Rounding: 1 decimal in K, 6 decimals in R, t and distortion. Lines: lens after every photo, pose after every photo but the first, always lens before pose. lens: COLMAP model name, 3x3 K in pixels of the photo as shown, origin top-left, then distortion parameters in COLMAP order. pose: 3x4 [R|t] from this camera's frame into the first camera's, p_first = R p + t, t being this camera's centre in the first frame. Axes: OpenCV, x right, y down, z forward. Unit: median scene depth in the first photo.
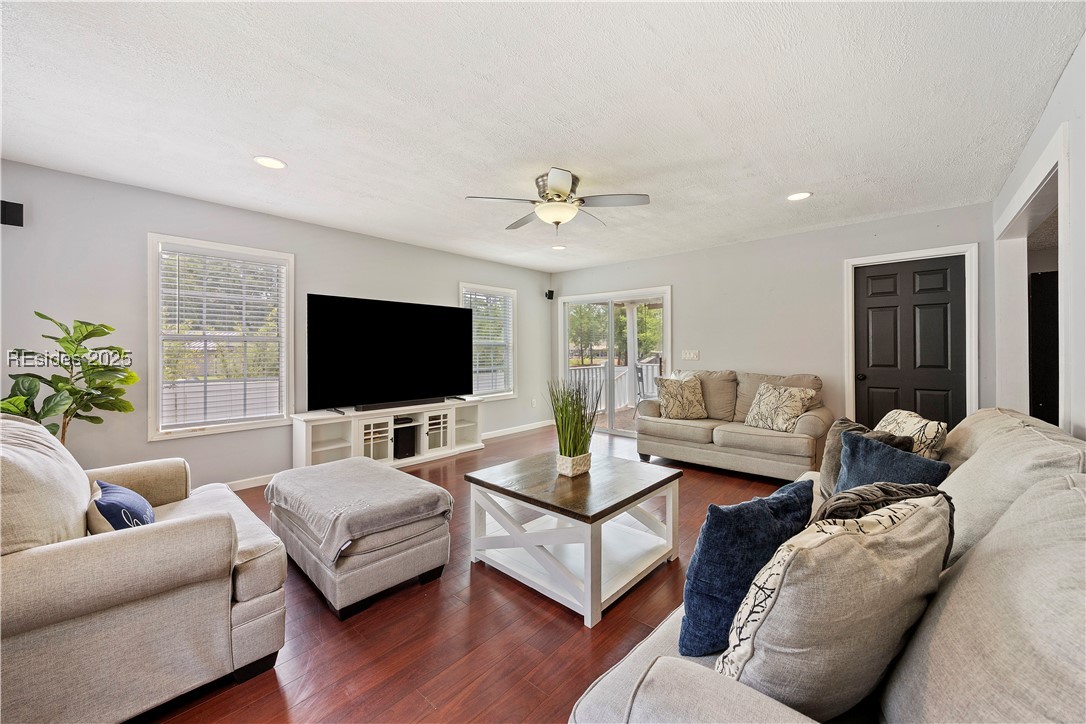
lens RADIAL K [[411.5, 0, 540.5], [0, 411.5, 352.7], [0, 0, 1]] dist [-0.009788, 0.000449]
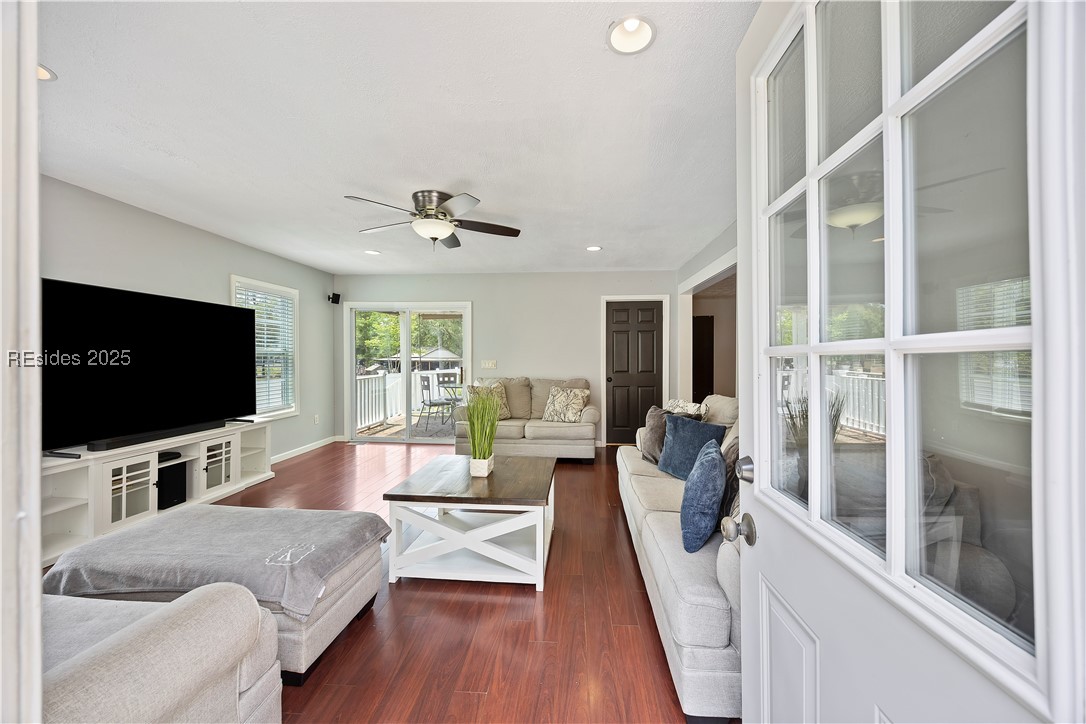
lens RADIAL K [[411.5, 0, 539.3], [0, 411.5, 360.7], [0, 0, 1]] dist [-0.009788, 0.000449]
pose [[0.795533, -0.002197, 0.605906, -0.257547], [0.000870, 0.999997, 0.002484, -0.008824], [-0.605910, -0.001449, 0.795532, 0.011988]]
